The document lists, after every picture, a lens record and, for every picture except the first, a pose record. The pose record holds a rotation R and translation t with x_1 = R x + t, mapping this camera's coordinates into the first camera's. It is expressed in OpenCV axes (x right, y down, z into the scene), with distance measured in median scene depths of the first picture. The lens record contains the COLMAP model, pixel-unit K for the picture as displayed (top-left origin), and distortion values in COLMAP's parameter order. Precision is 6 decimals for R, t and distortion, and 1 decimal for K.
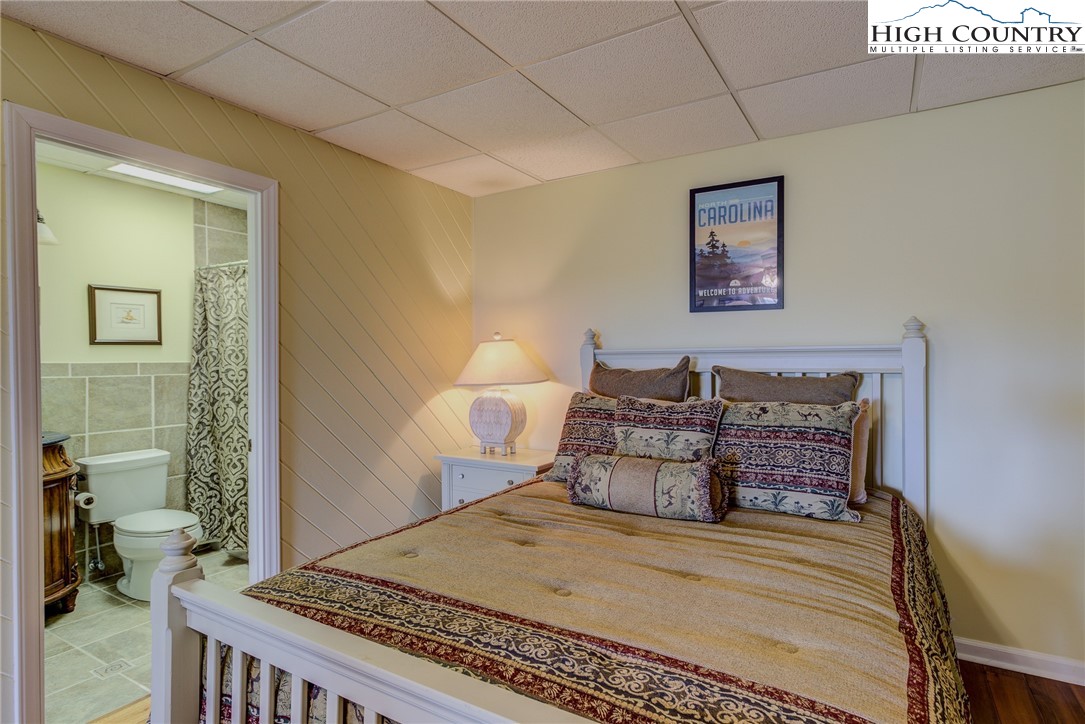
lens RADIAL K [[538.8, 0, 545.7], [0, 538.8, 366.2], [0, 0, 1]] dist [0.009759, 0.005005]
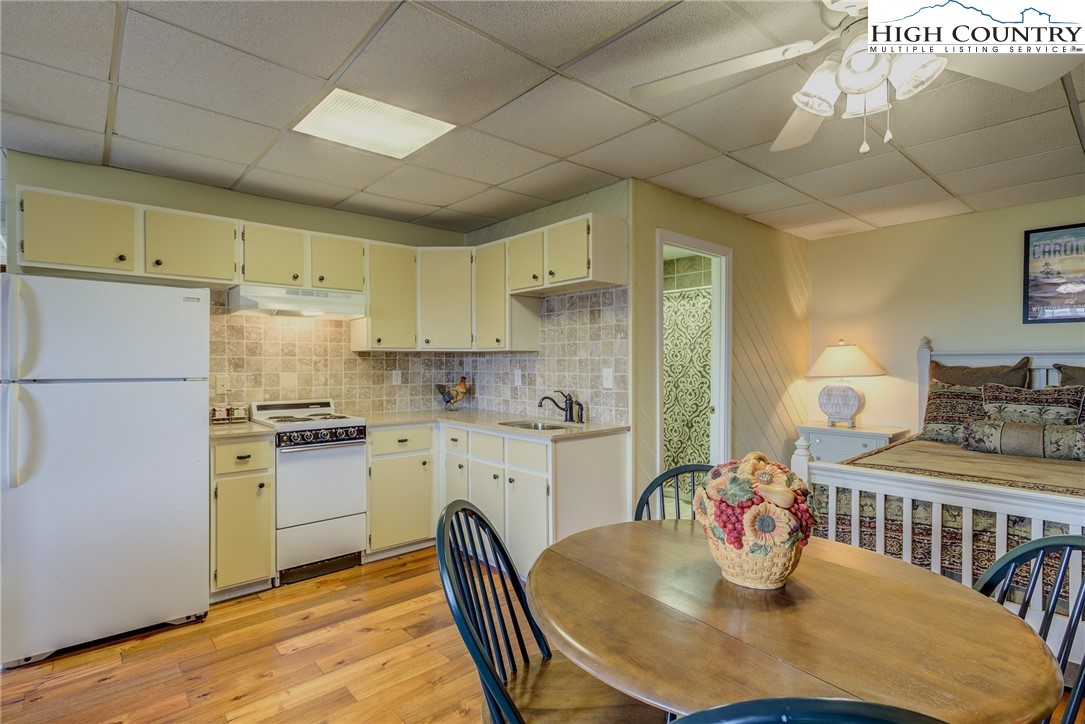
lens RADIAL K [[514.7, 0, 548.4], [0, 514.7, 368.8], [0, 0, 1]] dist [-0.001260, 0.001761]
pose [[0.954757, 0.011528, -0.297162, -0.482202], [-0.011386, 0.999933, 0.002210, 0.021574], [0.297168, 0.001273, 0.954824, -0.565973]]
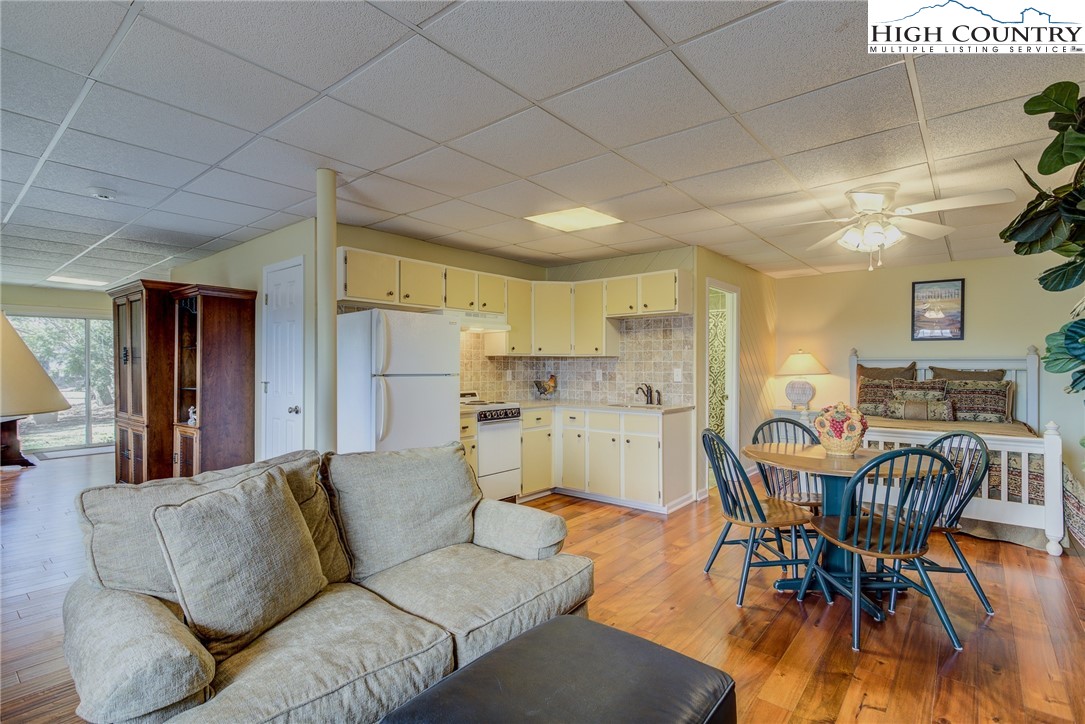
lens RADIAL K [[514.7, 0, 552.0], [0, 514.7, 369.4], [0, 0, 1]] dist [-0.001260, 0.001761]
pose [[0.991206, 0.011404, -0.131837, -0.878089], [-0.011916, 0.999924, -0.003097, 0.034747], [0.131792, 0.004641, 0.991267, -1.198291]]
